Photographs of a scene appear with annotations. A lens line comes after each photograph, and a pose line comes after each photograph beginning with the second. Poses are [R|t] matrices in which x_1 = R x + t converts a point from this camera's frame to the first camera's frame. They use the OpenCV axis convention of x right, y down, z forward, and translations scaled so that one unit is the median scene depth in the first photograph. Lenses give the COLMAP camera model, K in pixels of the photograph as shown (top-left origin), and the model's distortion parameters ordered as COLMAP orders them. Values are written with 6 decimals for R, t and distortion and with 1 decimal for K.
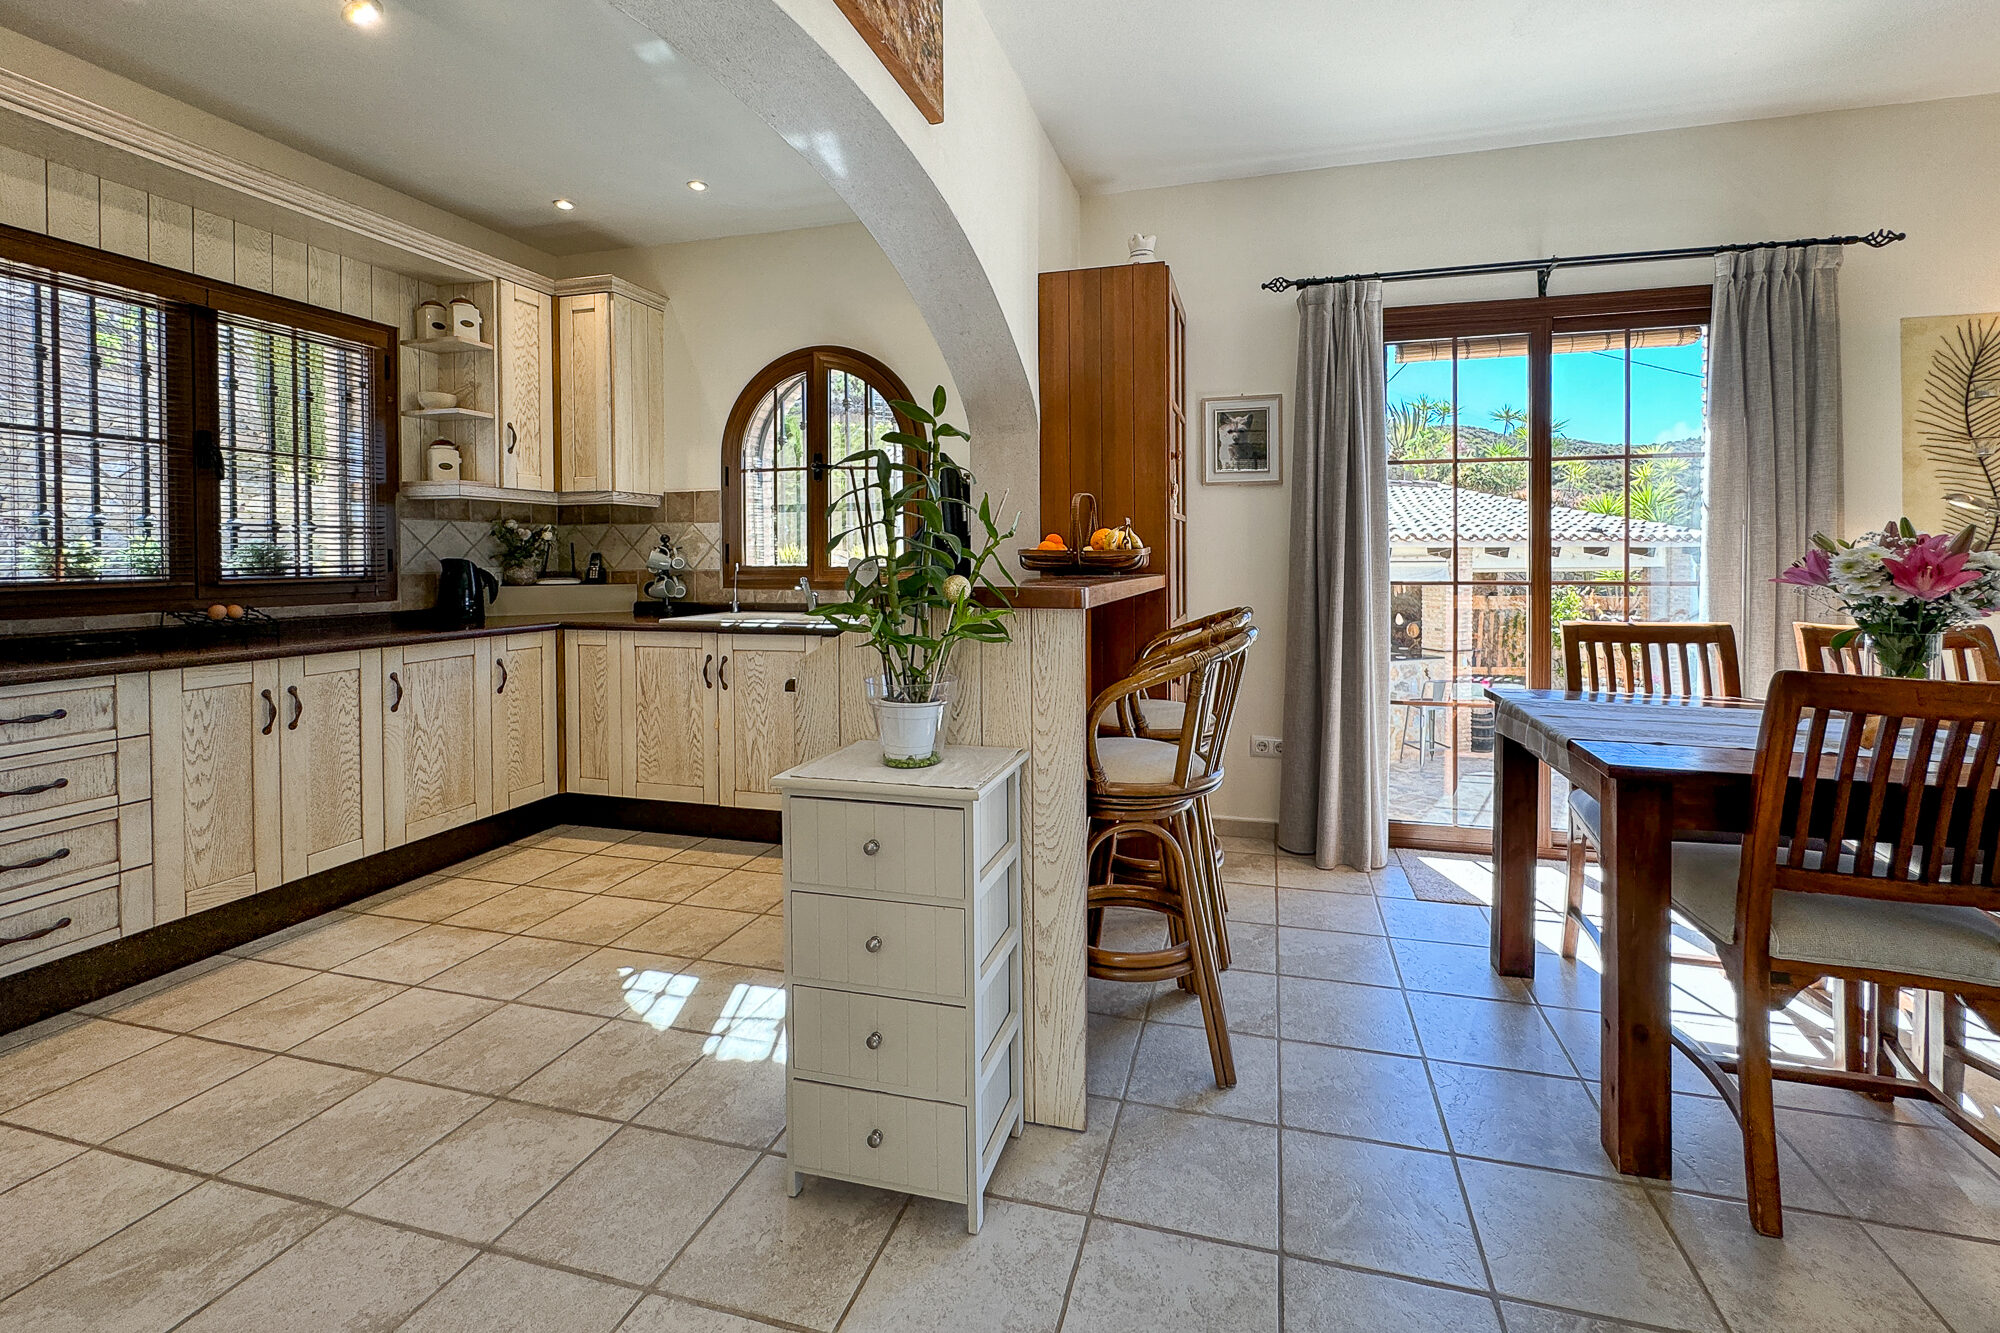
lens RADIAL K [[834.4, 0, 987.3], [0, 834.4, 566.6], [0, 0, 1]] dist [0.003850, -0.000360]
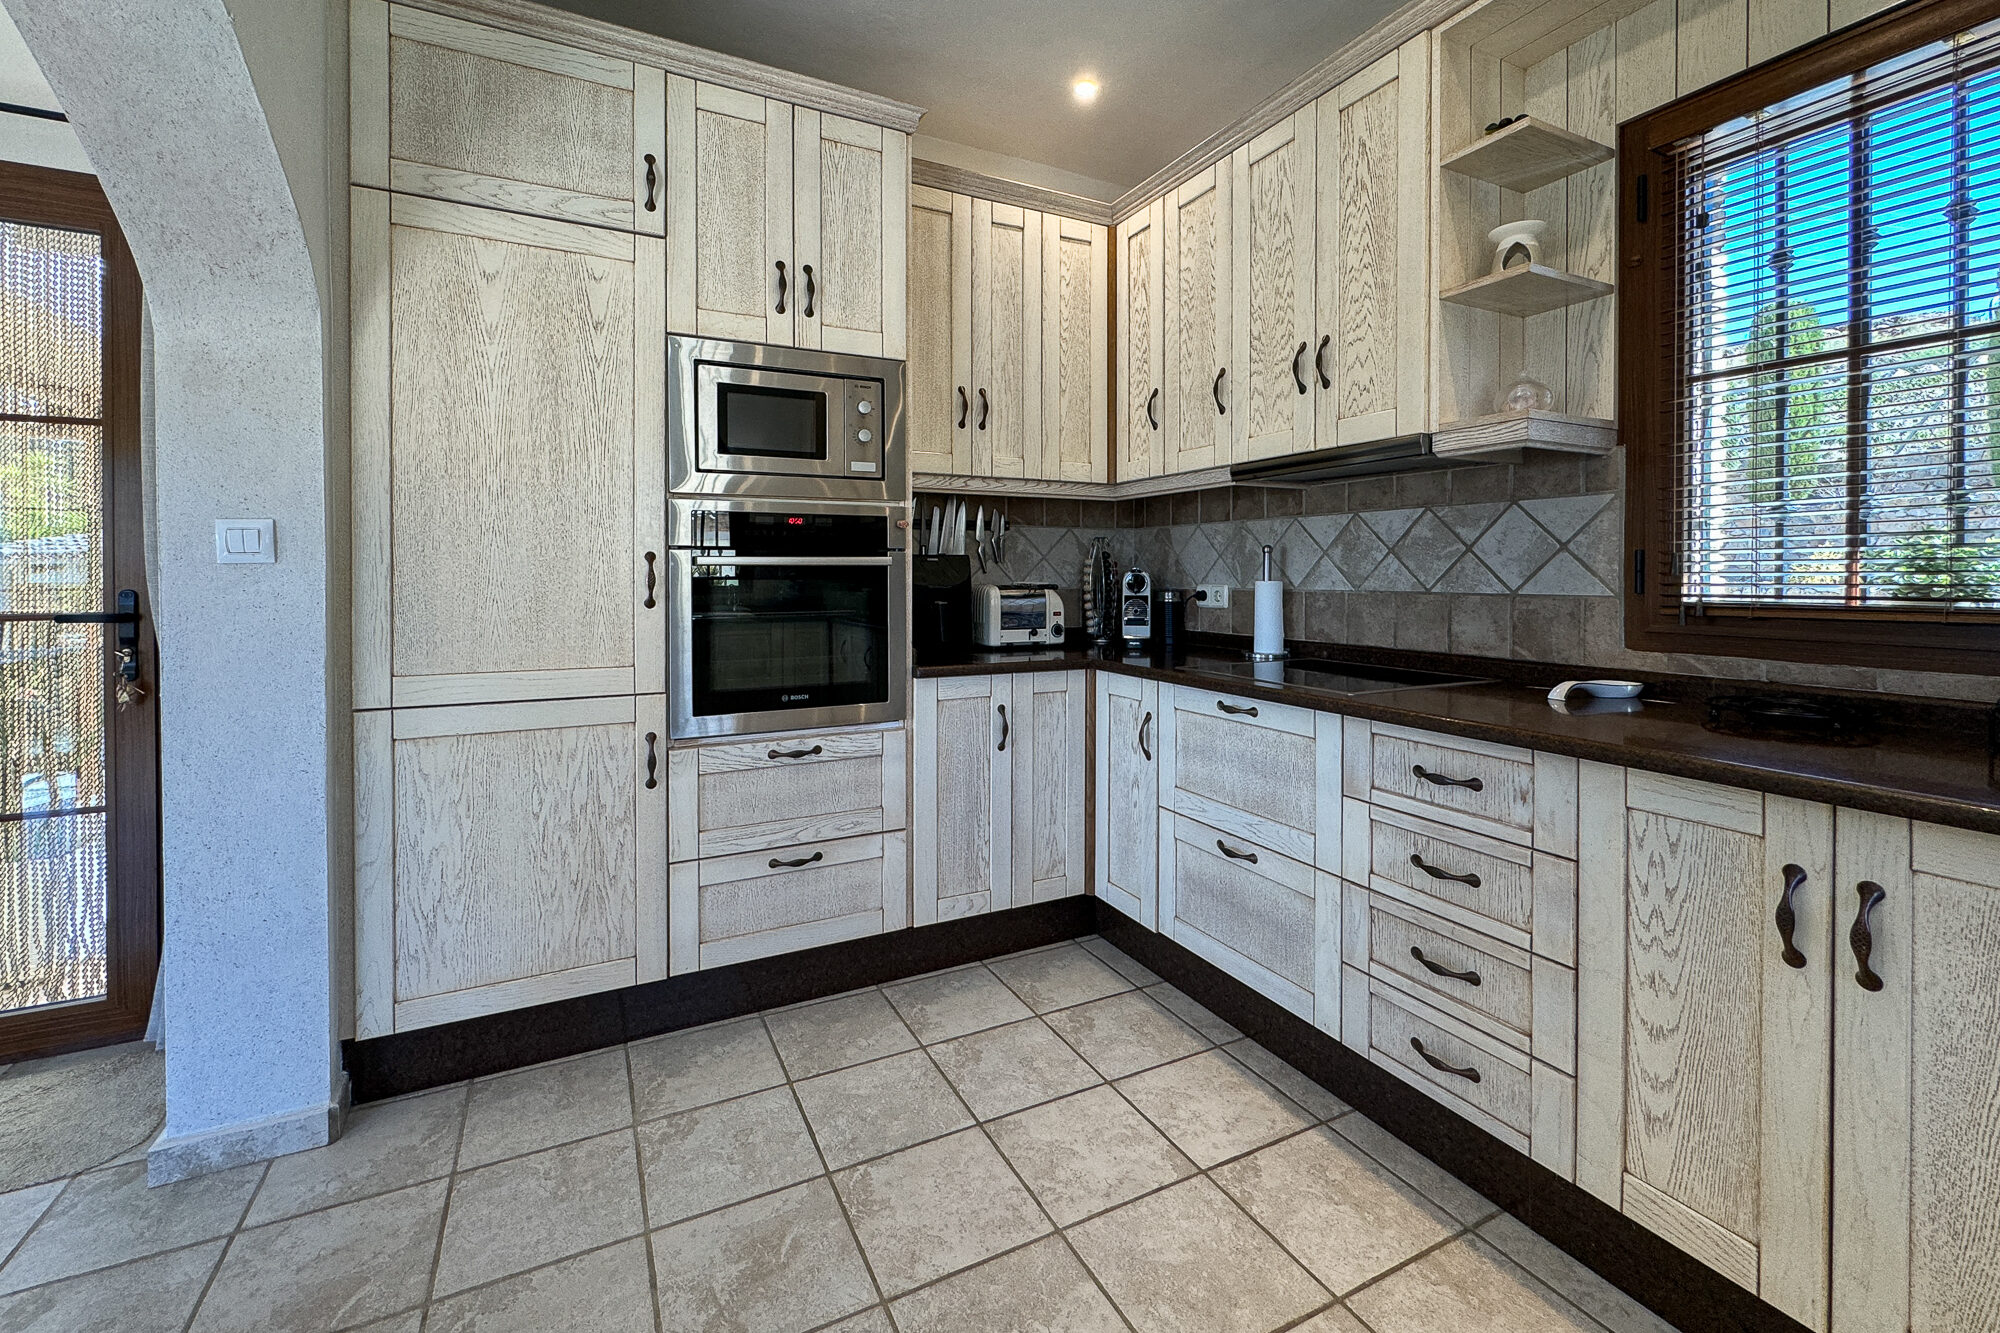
lens RADIAL K [[834.4, 0, 939.9], [0, 834.4, 584.9], [0, 0, 1]] dist [0.003850, -0.000360]
pose [[-0.712711, 0.013757, -0.701323, -0.247611], [-0.004749, 0.999690, 0.024436, -0.008523], [0.701442, 0.020747, -0.712425, 1.043613]]
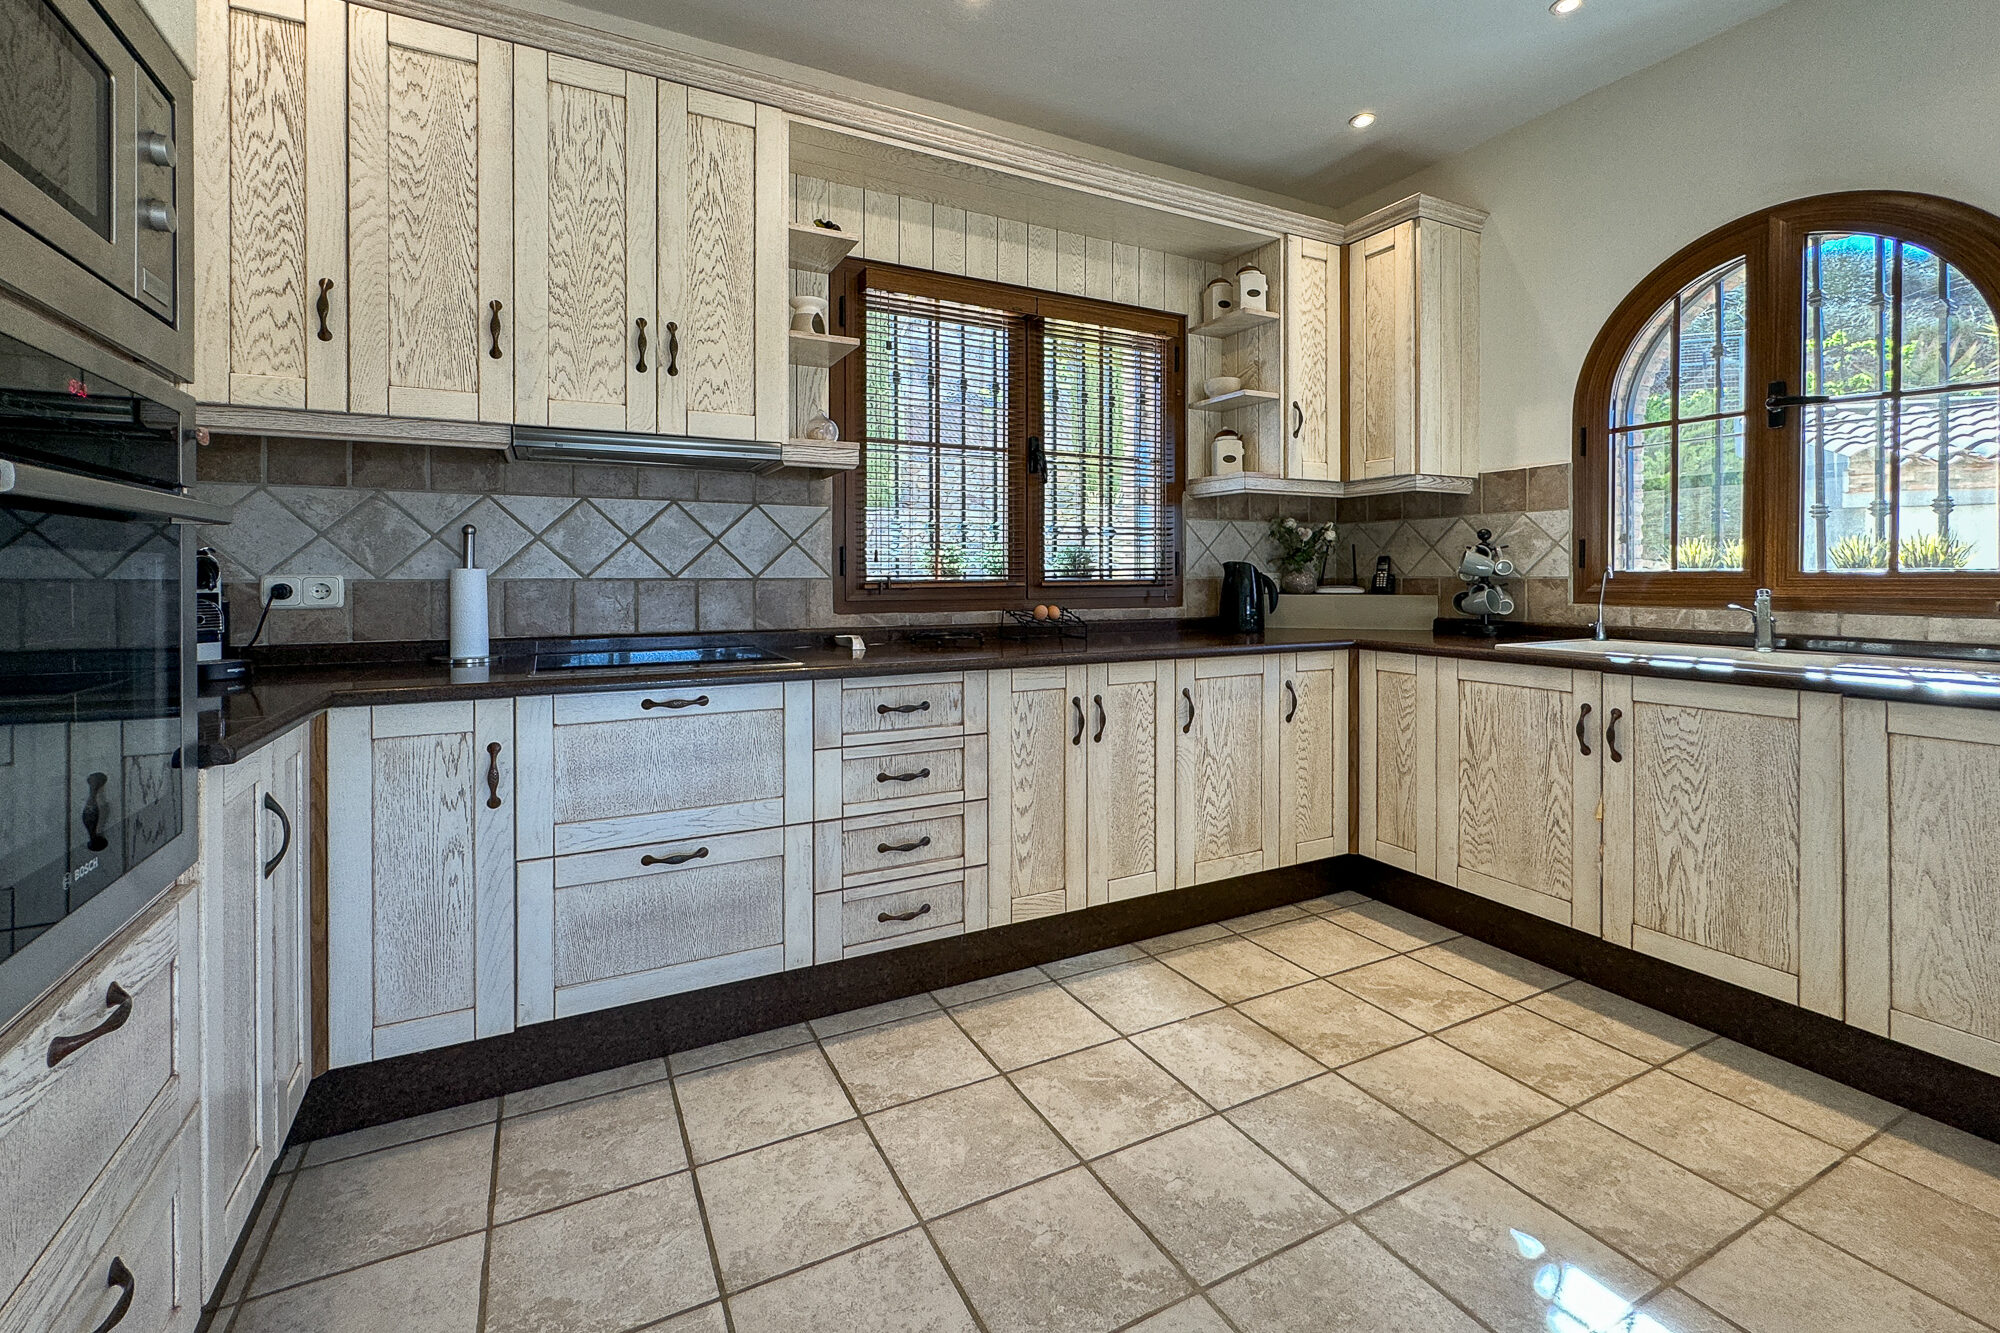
lens RADIAL K [[834.4, 0, 1045.3], [0, 834.4, 577.3], [0, 0, 1]] dist [0.003850, -0.000360]
pose [[0.731387, 0.007197, -0.681925, -0.263025], [-0.010866, 0.999940, -0.001101, 0.015326], [0.681876, 0.008215, 0.731422, 0.306202]]
